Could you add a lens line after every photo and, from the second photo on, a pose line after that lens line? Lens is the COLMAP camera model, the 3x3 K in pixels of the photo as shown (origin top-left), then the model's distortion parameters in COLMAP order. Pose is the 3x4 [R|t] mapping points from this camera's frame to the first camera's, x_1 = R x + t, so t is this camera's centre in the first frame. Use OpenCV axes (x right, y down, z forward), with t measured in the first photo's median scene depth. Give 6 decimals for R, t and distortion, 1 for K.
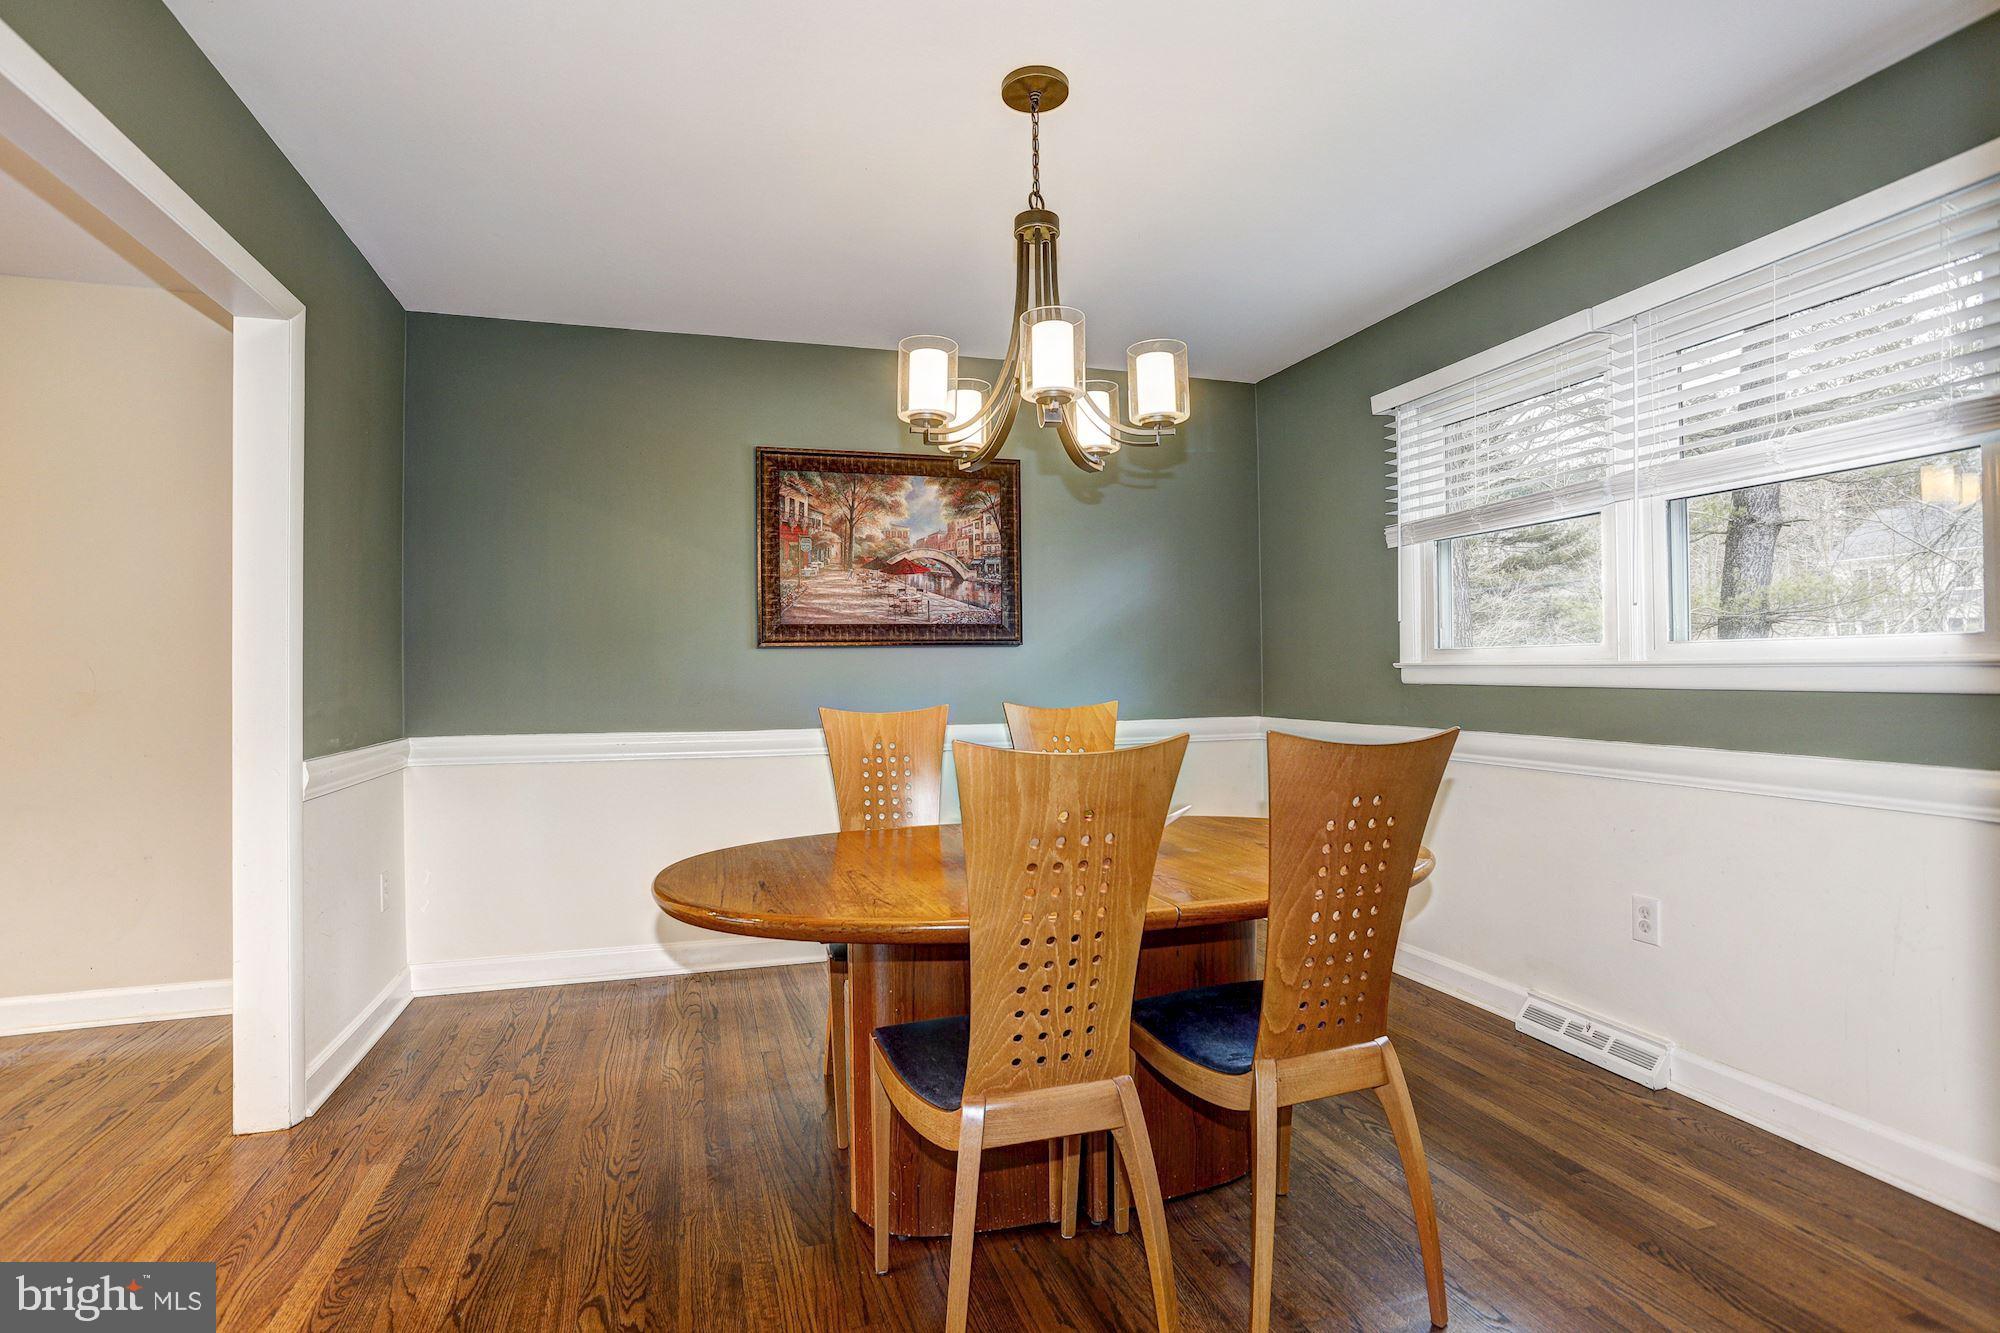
lens RADIAL K [[977.2, 0, 987.6], [0, 977.2, 663.0], [0, 0, 1]] dist [-0.051258, 0.025115]
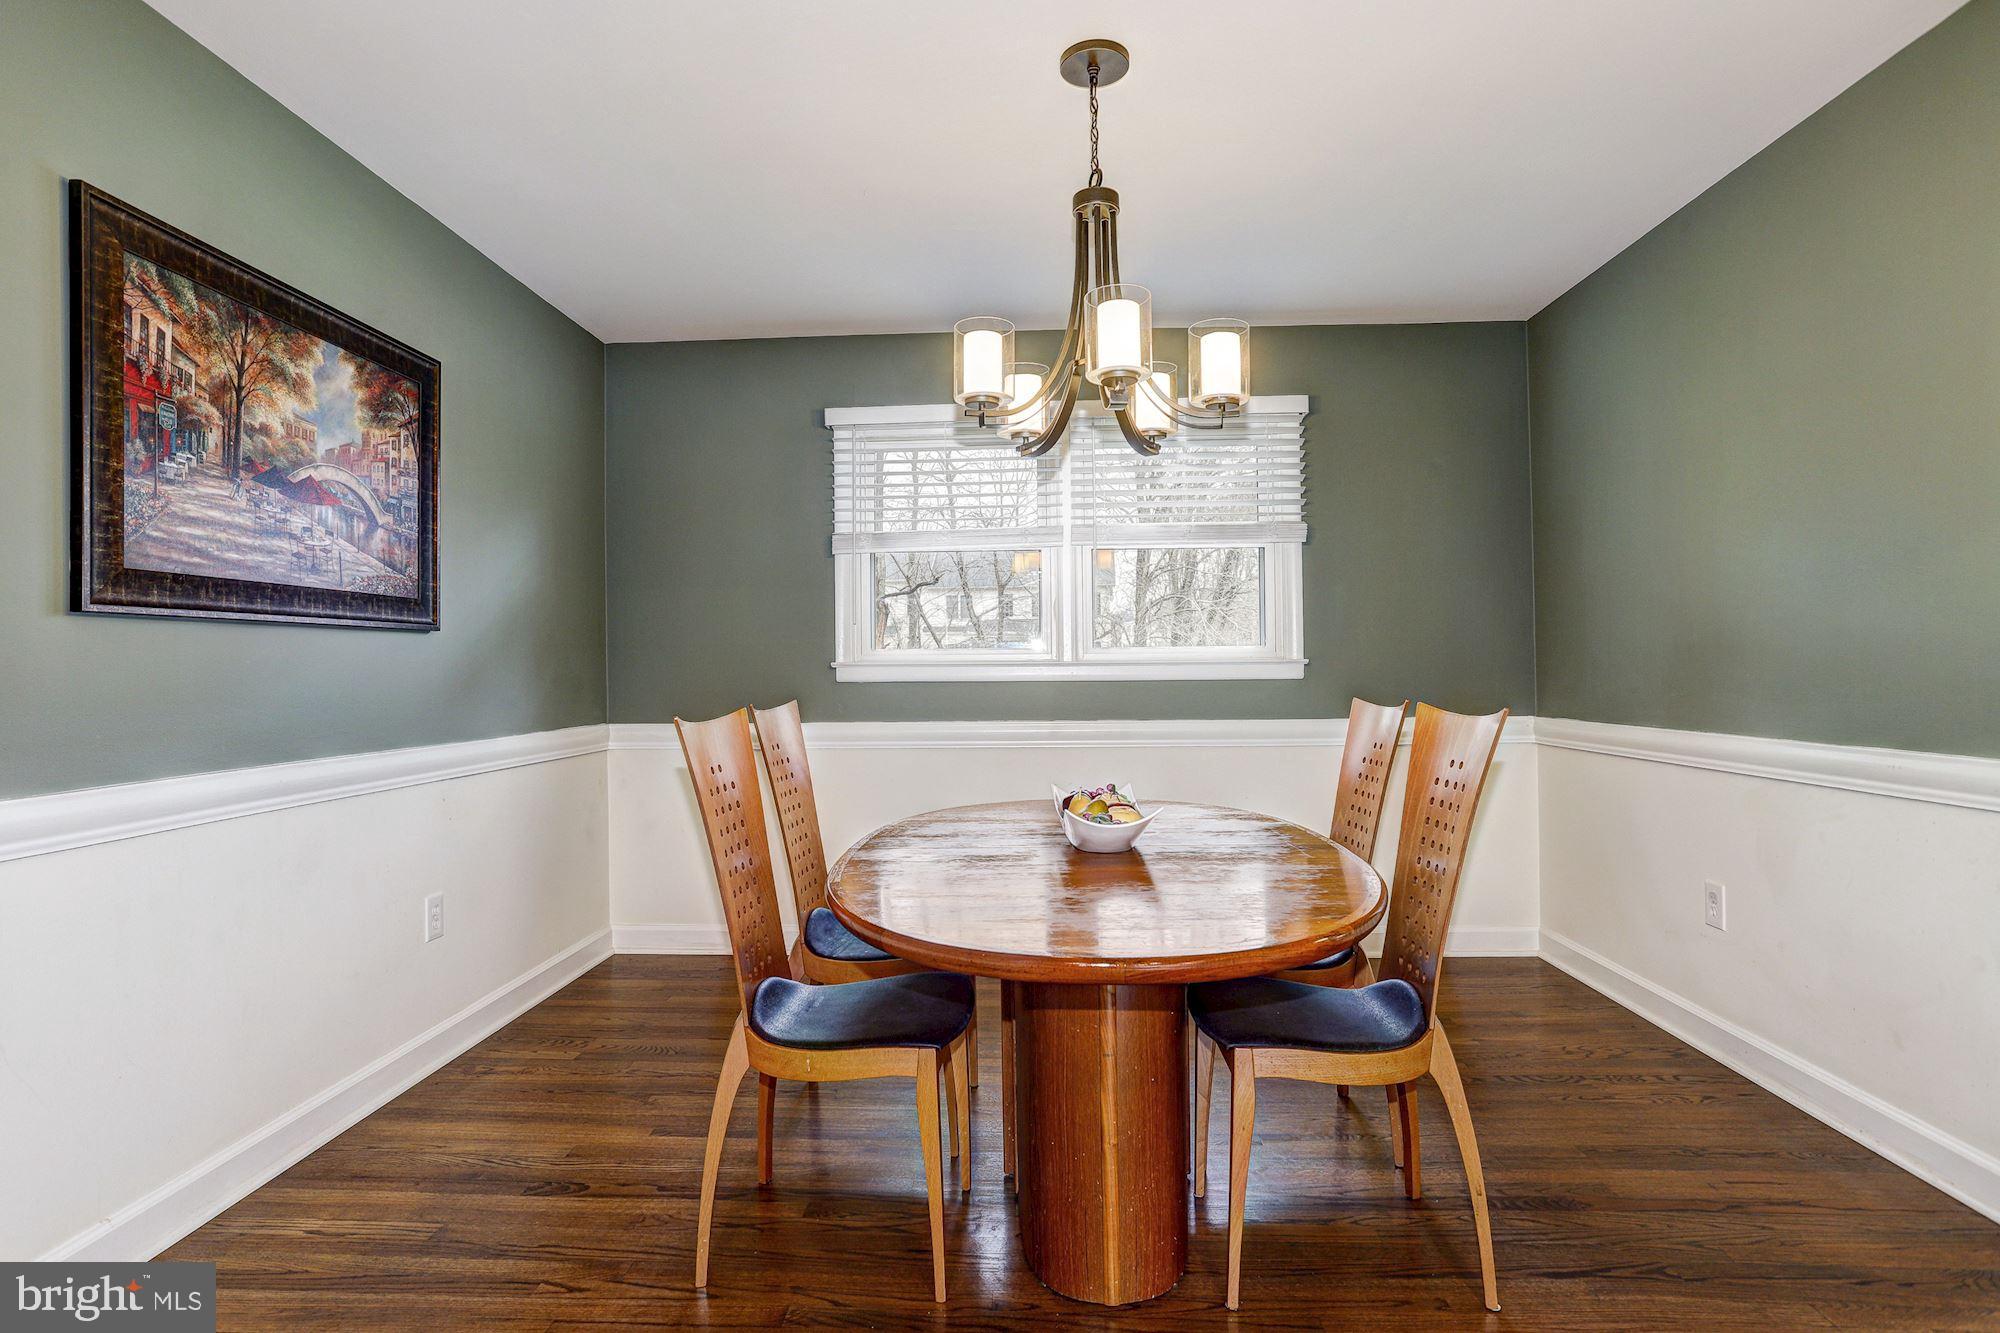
lens RADIAL K [[977.2, 0, 987.6], [0, 977.2, 663.0], [0, 0, 1]] dist [-0.051258, 0.025115]
pose [[0.347317, 0.009857, 0.937696, -0.492962], [-0.001411, 0.999949, -0.009989, 0.011141], [-0.937747, 0.002146, 0.347314, 0.422157]]
